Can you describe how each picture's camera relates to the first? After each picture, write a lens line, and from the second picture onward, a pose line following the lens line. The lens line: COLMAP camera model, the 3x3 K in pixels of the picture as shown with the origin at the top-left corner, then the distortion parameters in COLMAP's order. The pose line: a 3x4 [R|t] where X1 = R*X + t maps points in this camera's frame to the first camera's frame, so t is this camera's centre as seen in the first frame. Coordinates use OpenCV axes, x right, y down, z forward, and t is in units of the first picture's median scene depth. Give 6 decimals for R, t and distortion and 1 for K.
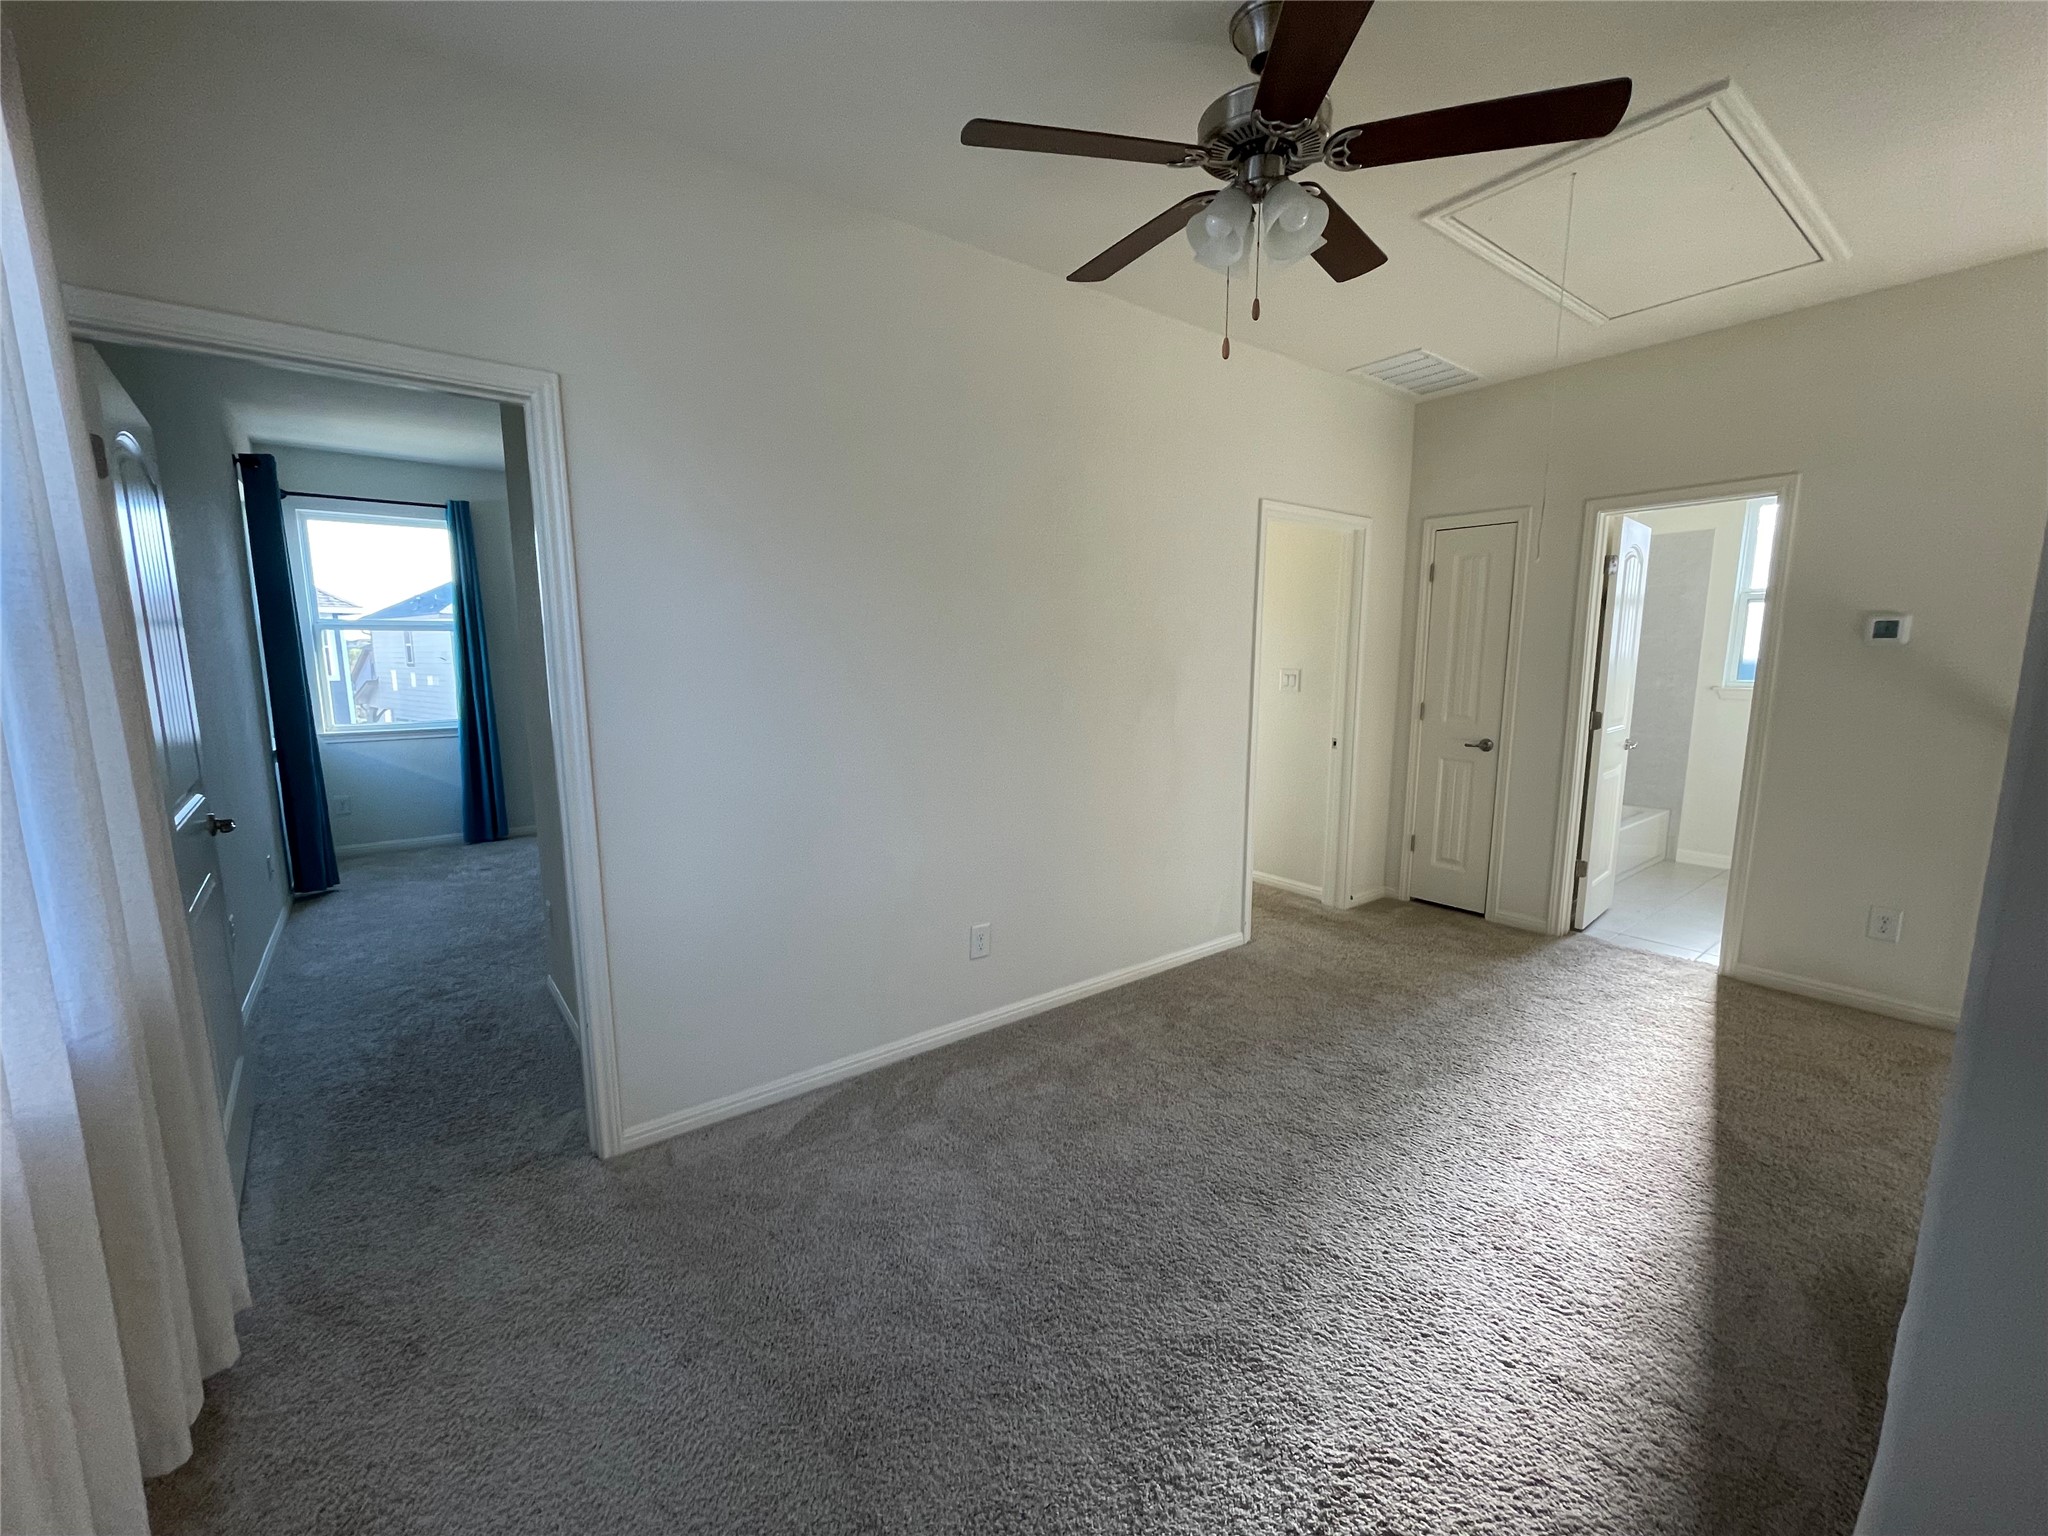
lens RADIAL K [[829.6, 0, 1018.6], [0, 829.6, 781.8], [0, 0, 1]] dist [-0.000396, -0.000082]
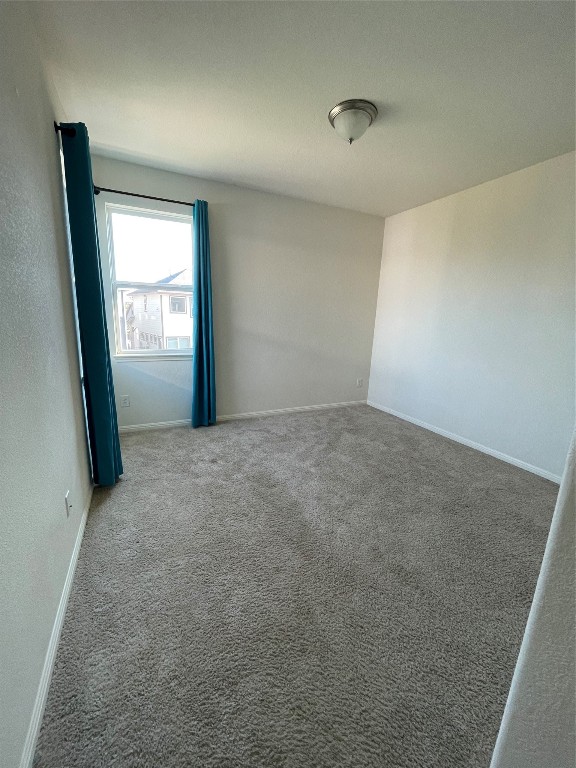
lens RADIAL K [[311.1, 0, 288.0], [0, 311.1, 384.0], [0, 0, 1]] dist [-0.000396, -0.000082]
pose [[0.979081, 0.084426, -0.185130, -0.396731], [-0.072185, 0.994796, 0.071908, -0.066367], [0.190238, -0.057040, 0.980080, 0.471167]]
